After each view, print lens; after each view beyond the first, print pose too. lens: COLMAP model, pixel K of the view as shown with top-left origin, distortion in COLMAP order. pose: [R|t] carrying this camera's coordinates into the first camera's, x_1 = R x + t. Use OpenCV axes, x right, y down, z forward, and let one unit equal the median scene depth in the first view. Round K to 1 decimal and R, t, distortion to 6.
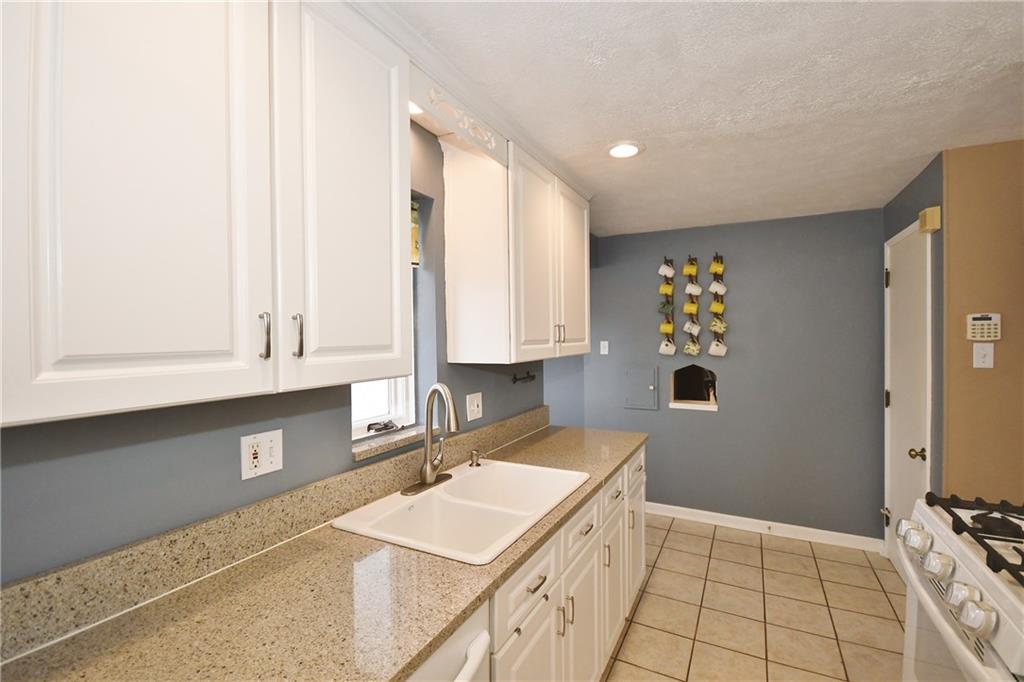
lens RADIAL K [[452.3, 0, 516.0], [0, 452.3, 339.5], [0, 0, 1]] dist [0.001310, -0.009159]
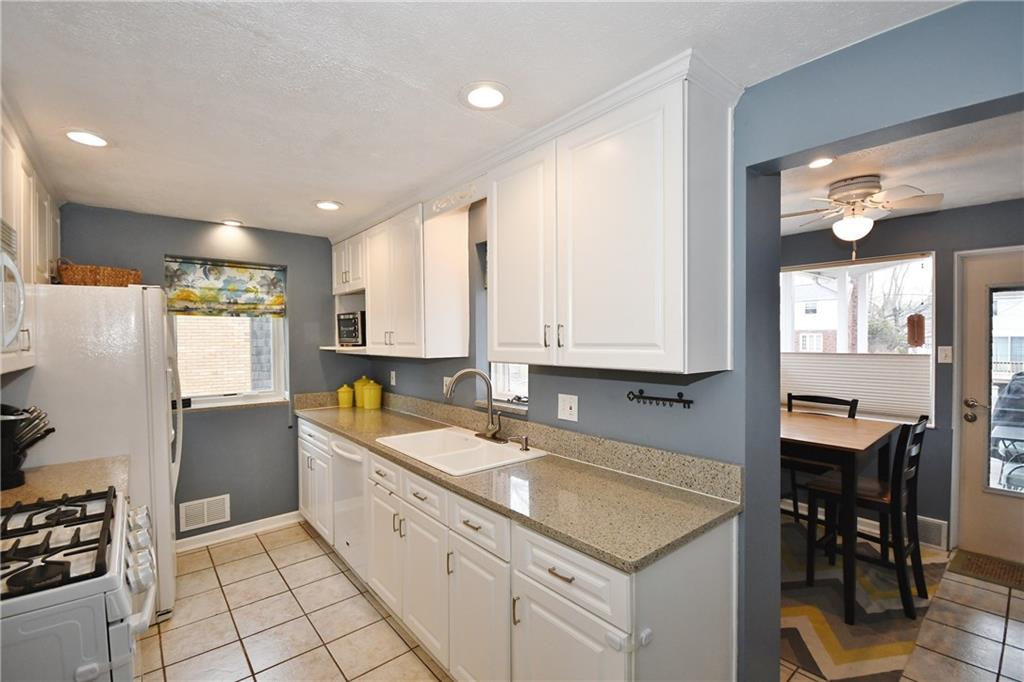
lens RADIAL K [[442.2, 0, 510.6], [0, 442.2, 337.6], [0, 0, 1]] dist [-0.000987, -0.000630]
pose [[-0.380604, 0.010447, -0.924679, 0.563622], [0.001114, 0.999941, 0.010839, -0.012762], [0.924737, 0.003096, -0.380593, 0.812706]]
